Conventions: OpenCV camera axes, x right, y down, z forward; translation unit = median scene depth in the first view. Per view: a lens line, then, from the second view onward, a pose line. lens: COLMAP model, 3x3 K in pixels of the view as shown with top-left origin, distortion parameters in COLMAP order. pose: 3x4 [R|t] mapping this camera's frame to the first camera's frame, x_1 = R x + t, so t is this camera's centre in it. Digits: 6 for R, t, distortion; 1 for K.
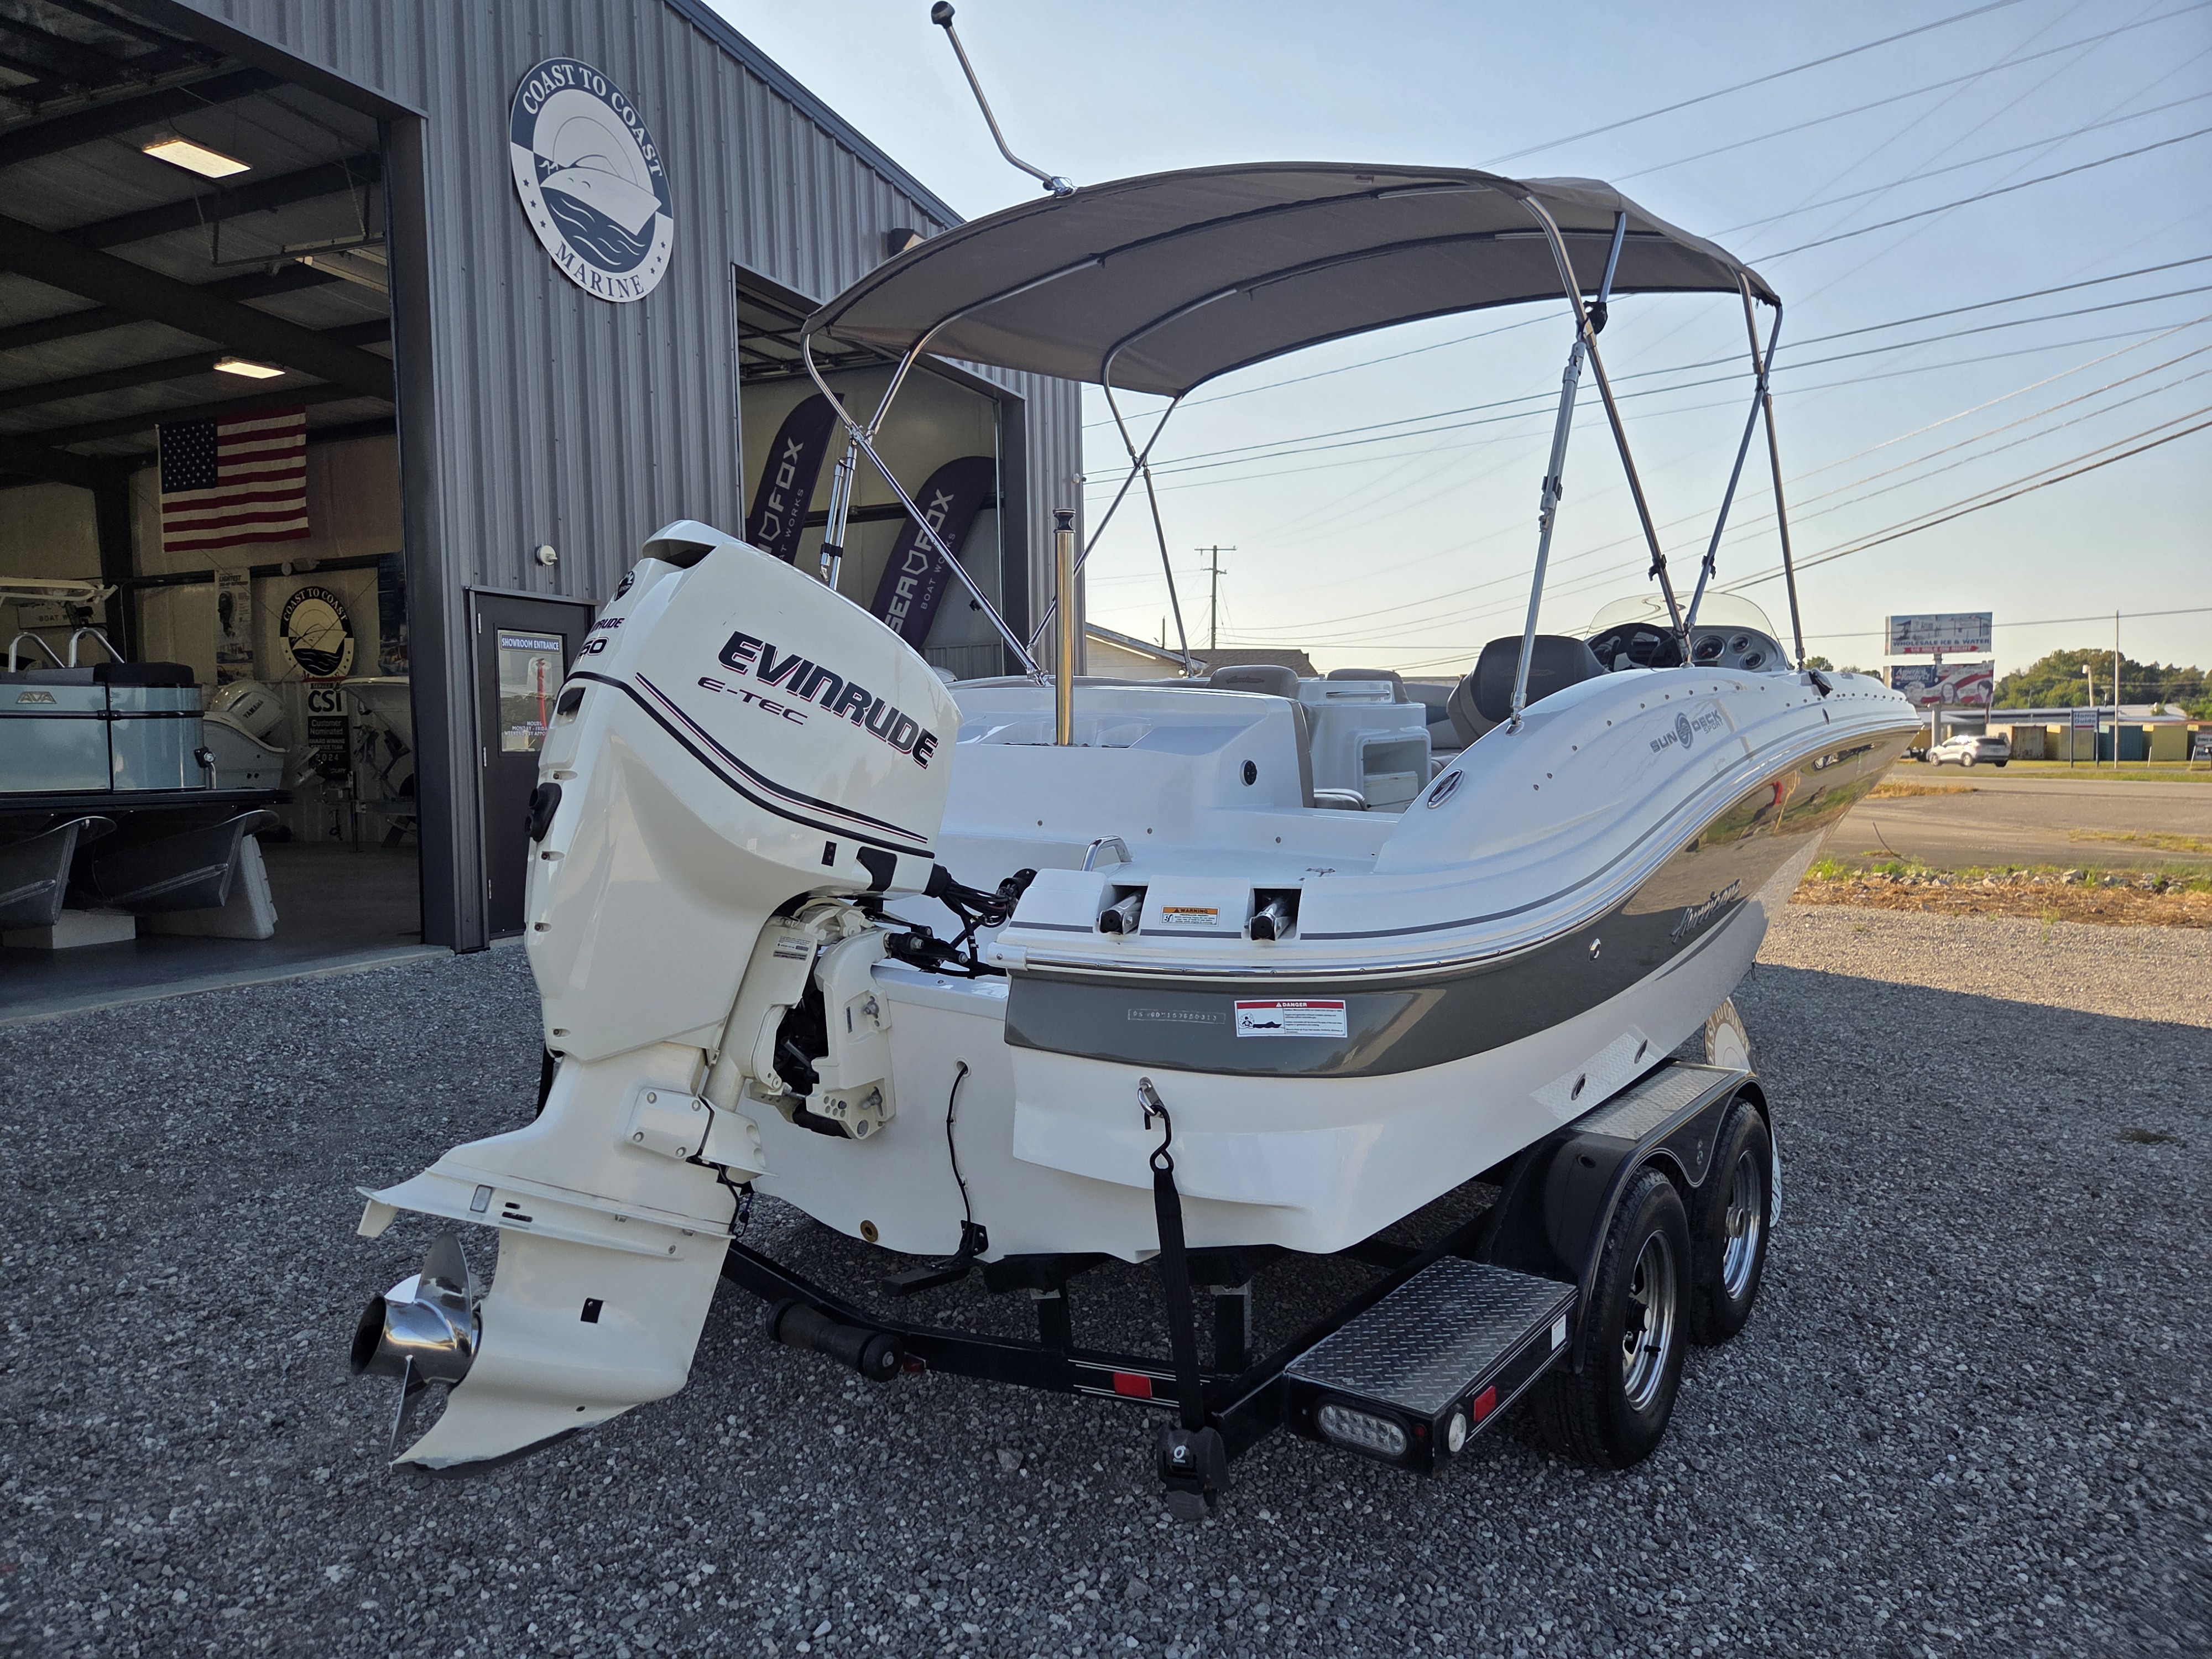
lens RADIAL K [[1494.7, 0, 1094.8], [0, 1494.7, 802.7], [0, 0, 1]] dist [0.065952, -0.052413]
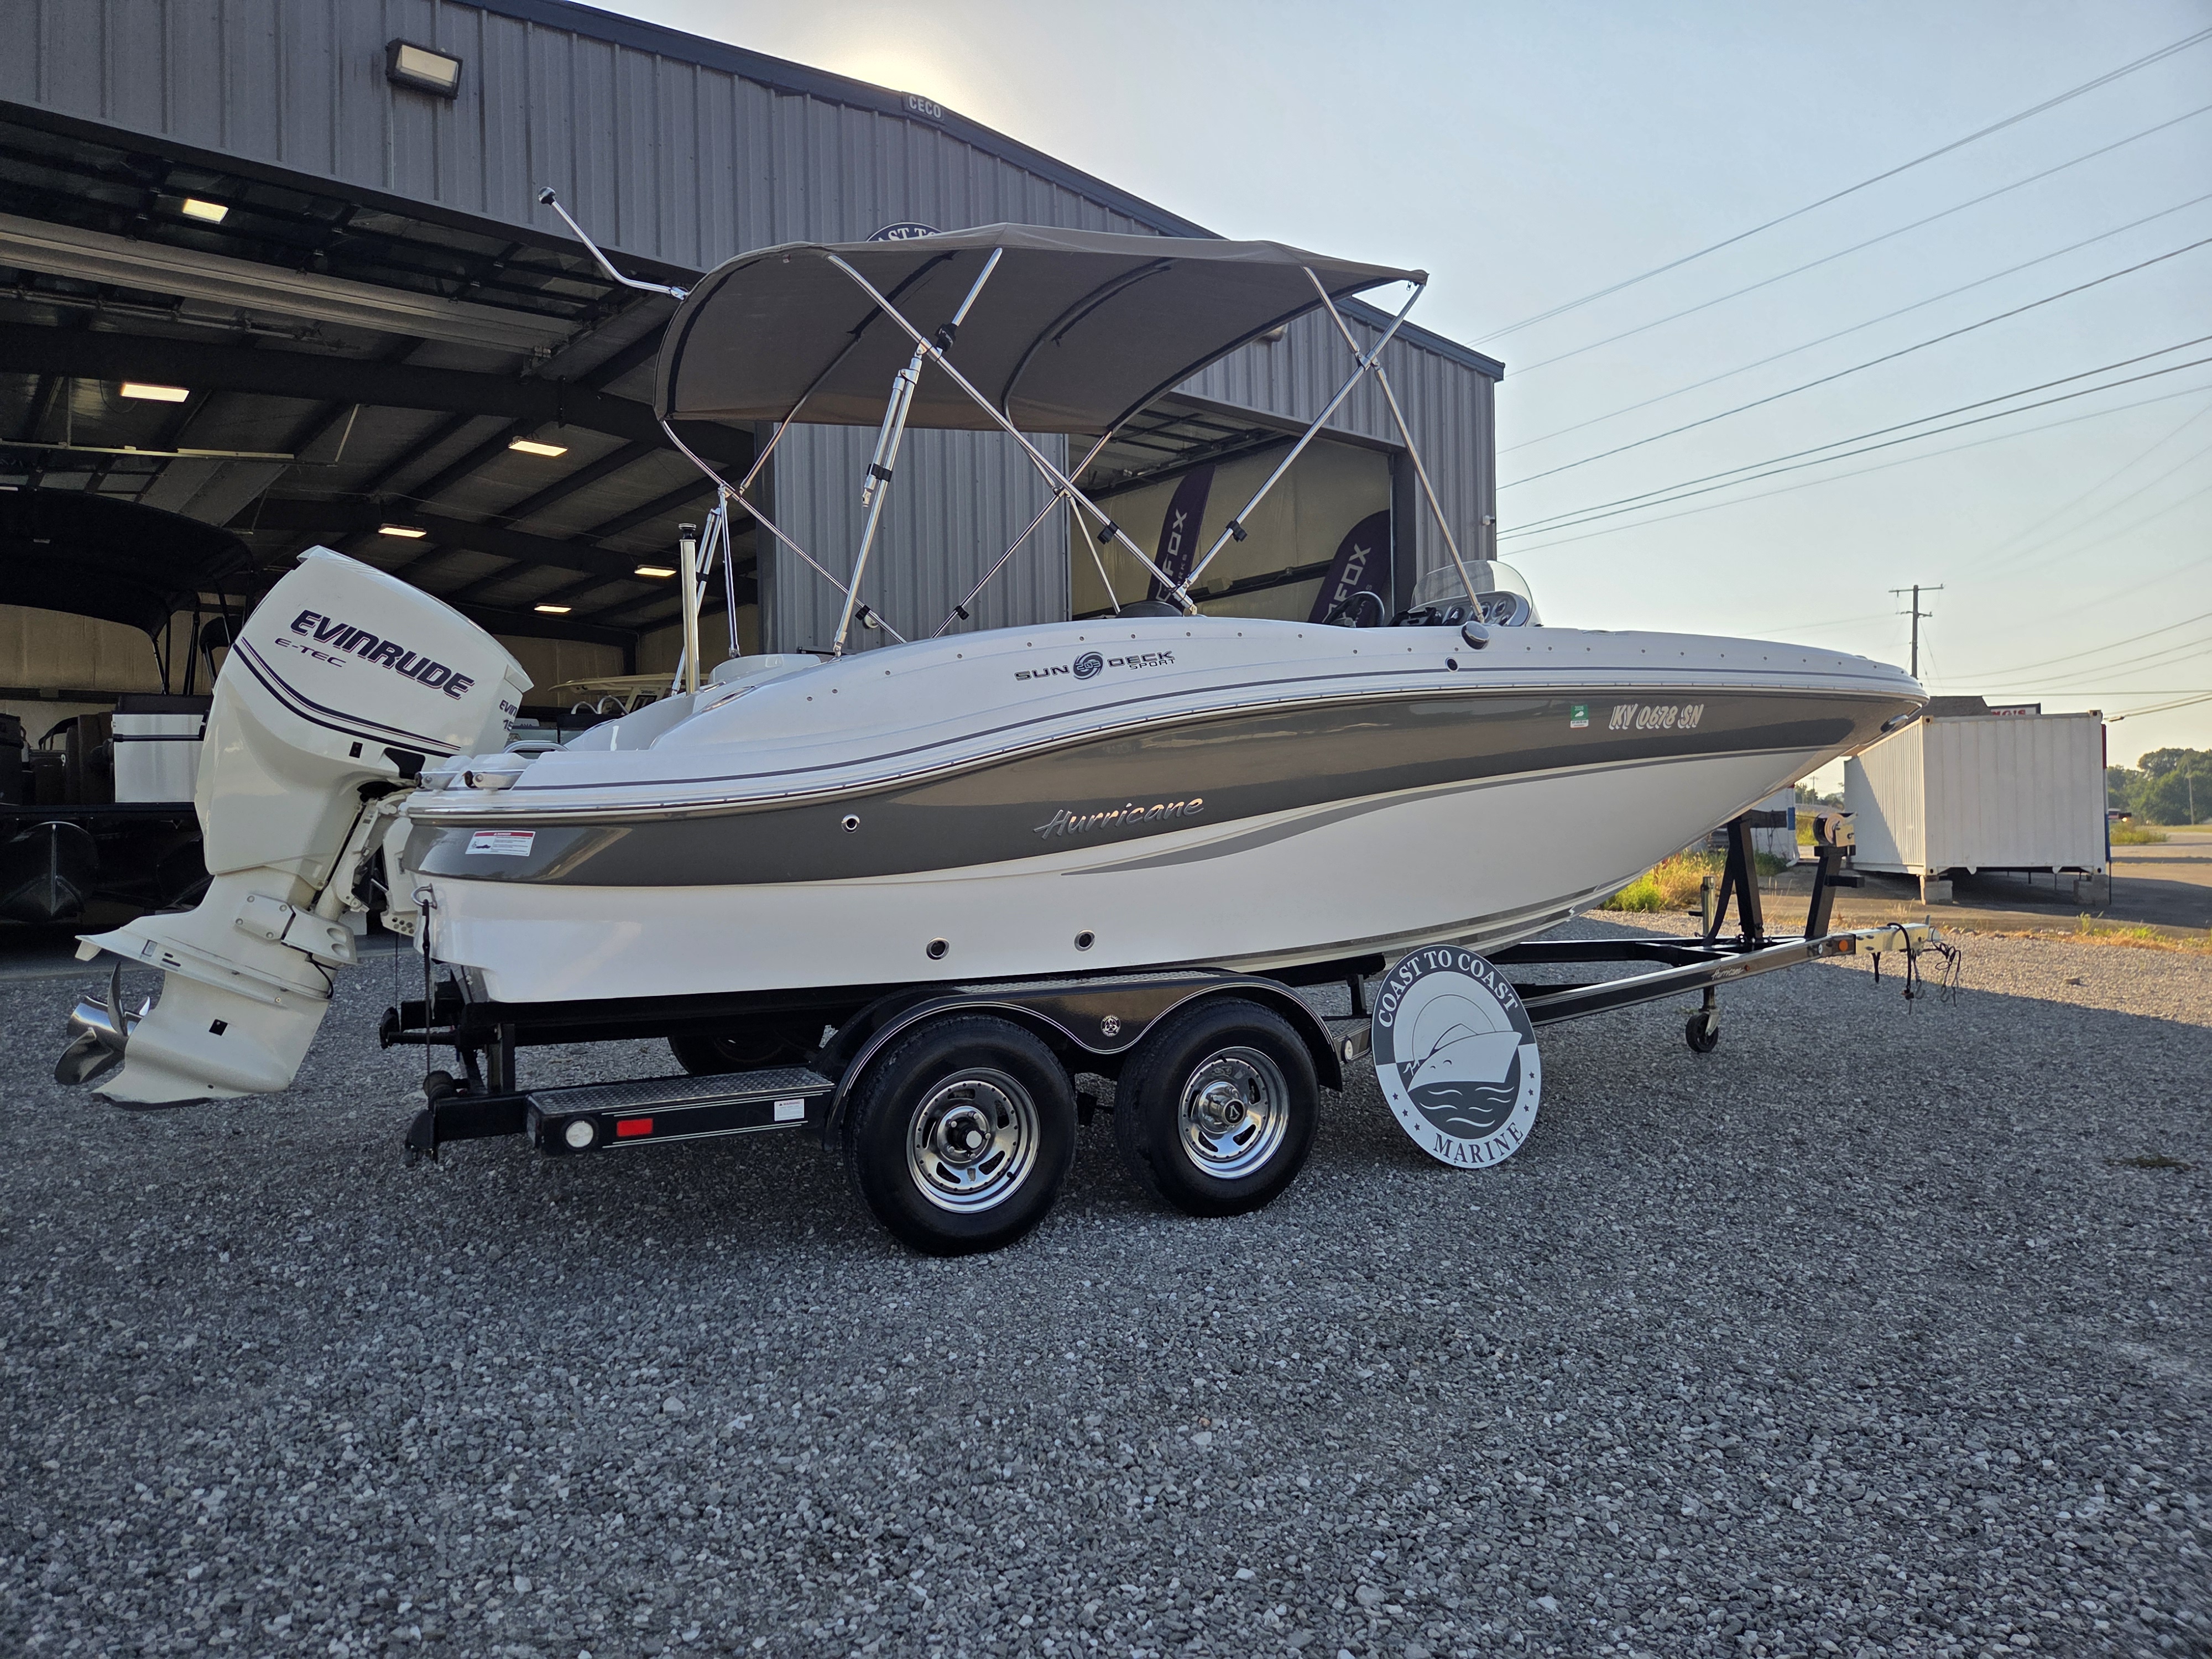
lens RADIAL K [[1494.7, 0, 1094.8], [0, 1494.7, 802.7], [0, 0, 1]] dist [0.065952, -0.052413]
pose [[0.896083, -0.010517, -0.443763, 1.188857], [-0.012752, 0.998697, -0.049420, 0.154801], [0.443704, 0.049943, 0.894781, -0.058001]]
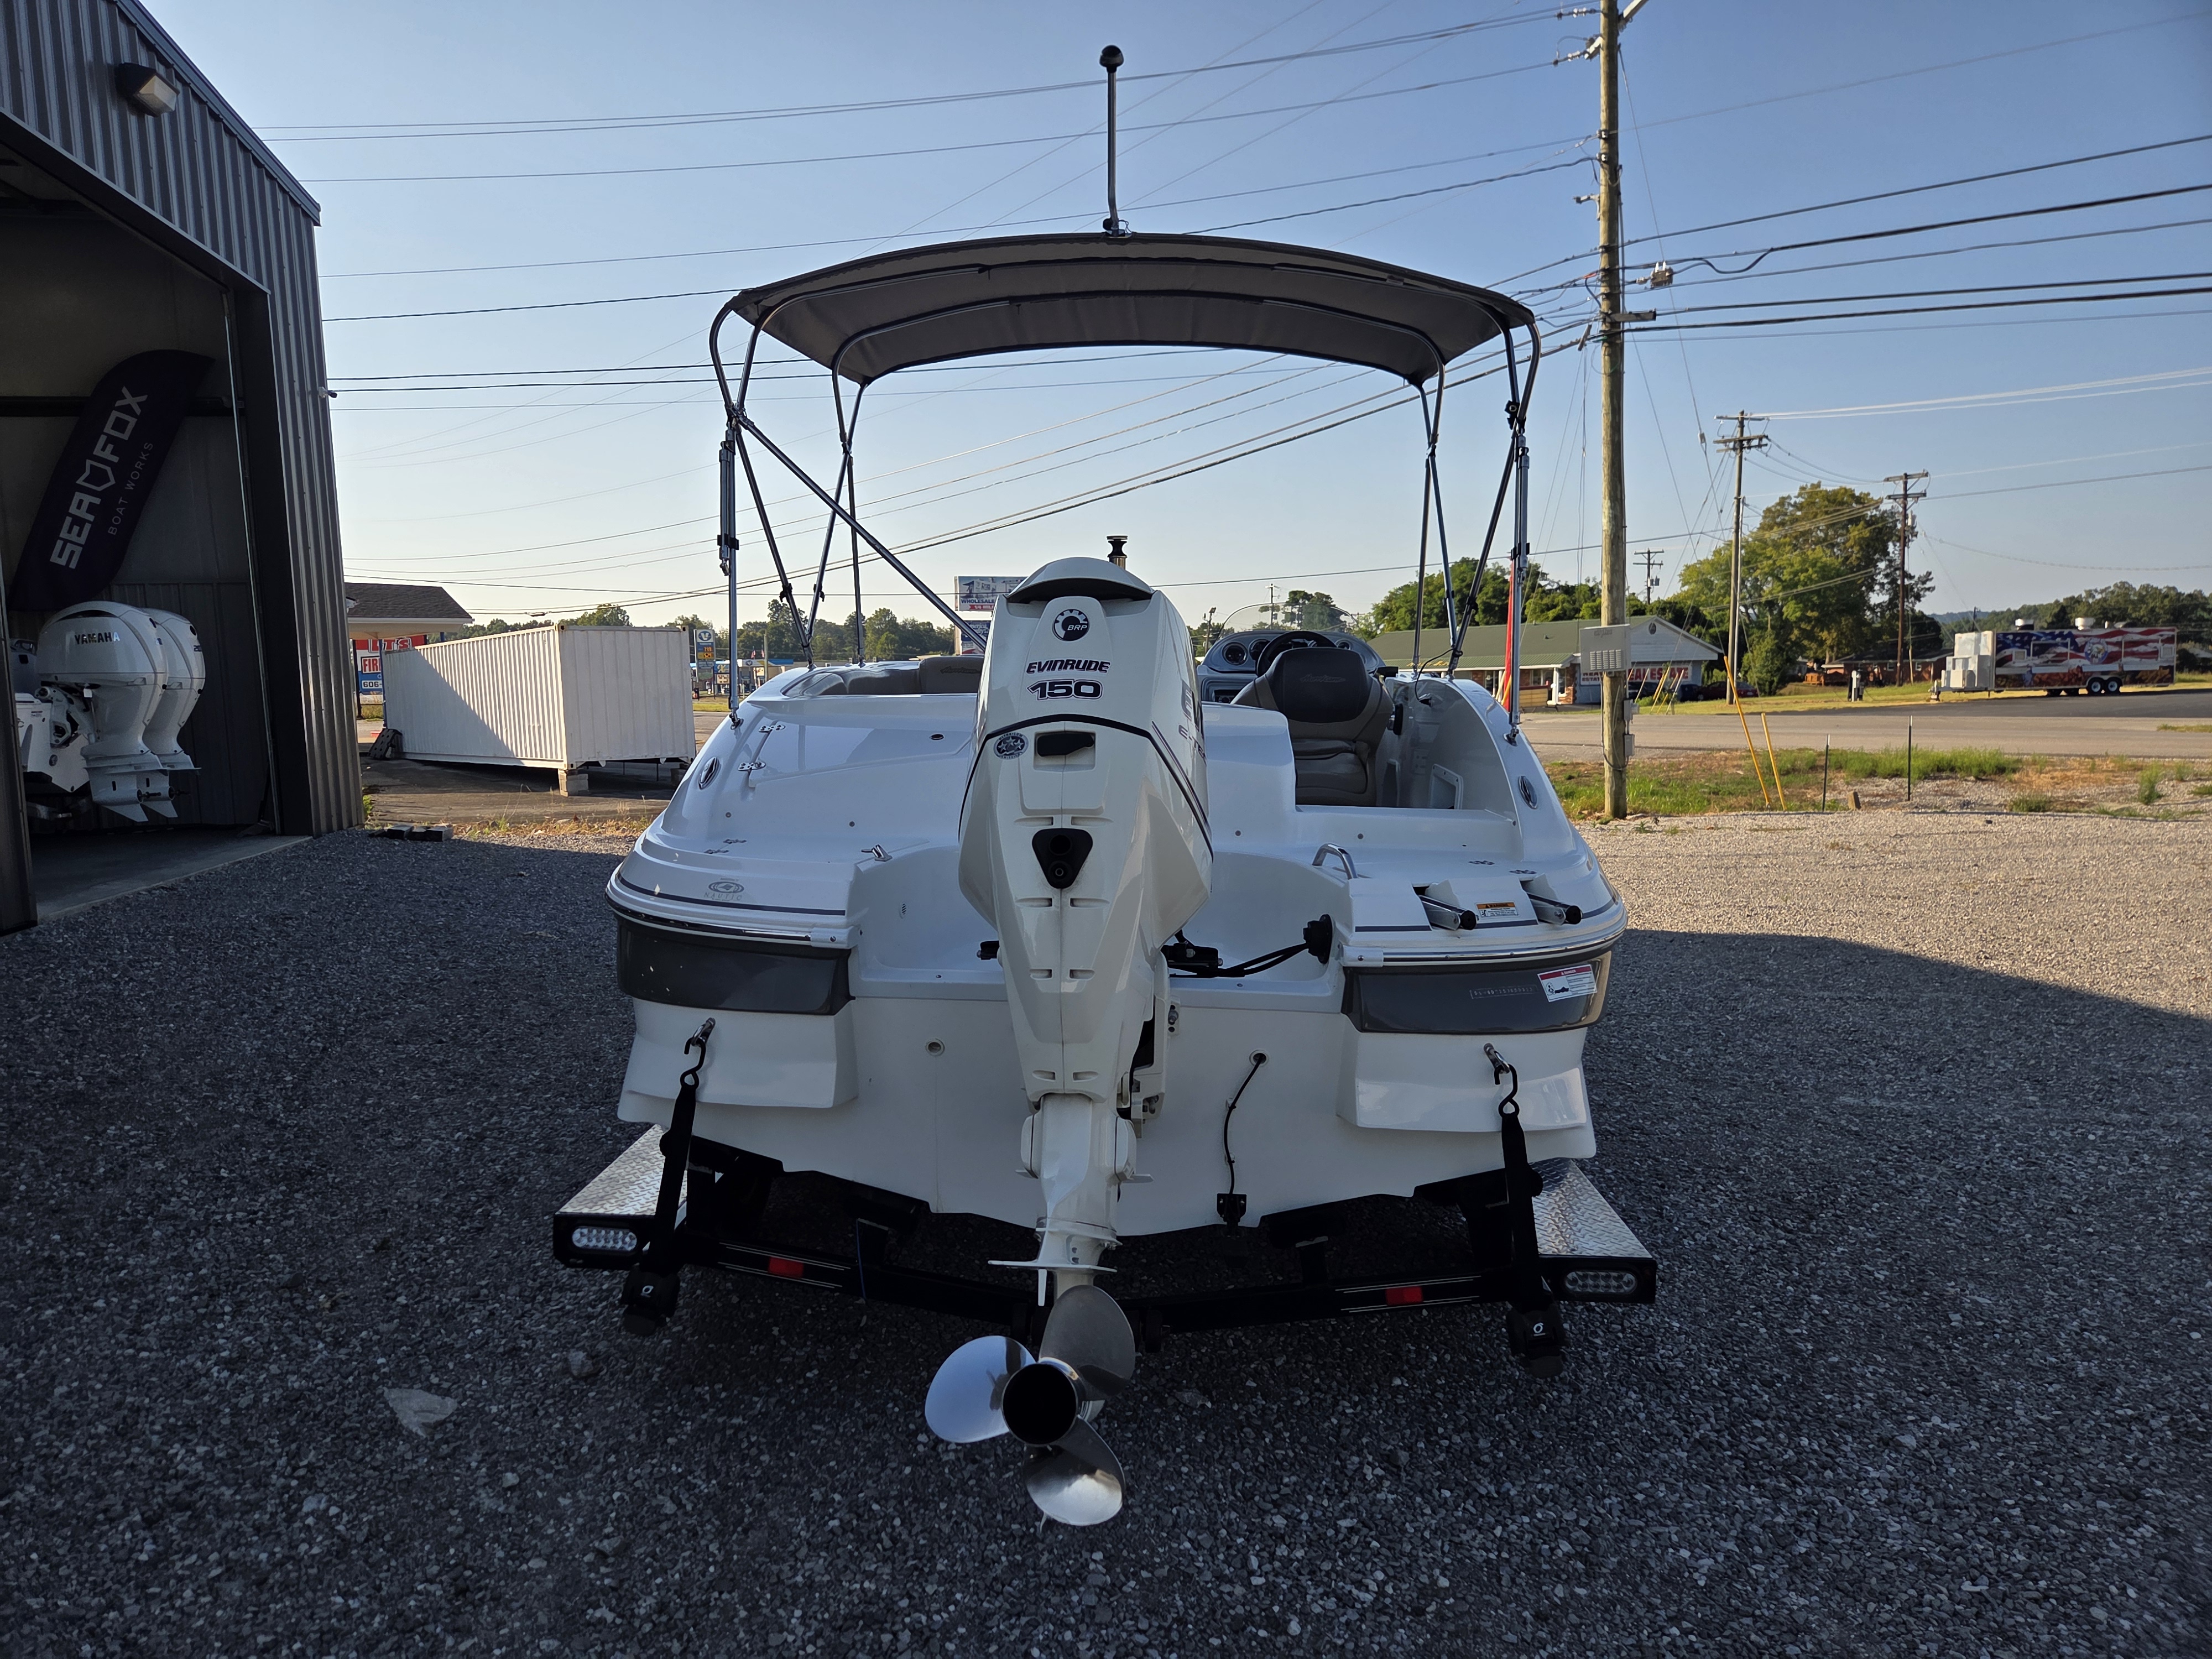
lens RADIAL K [[1476.3, 0, 1106.0], [0, 1476.3, 829.5], [0, 0, 1]] dist [0.069097, -0.046945]
pose [[0.833123, -0.054364, 0.550410, -0.759314], [0.022917, 0.997696, 0.063854, -0.066220], [-0.552613, -0.040585, 0.832449, 0.137681]]
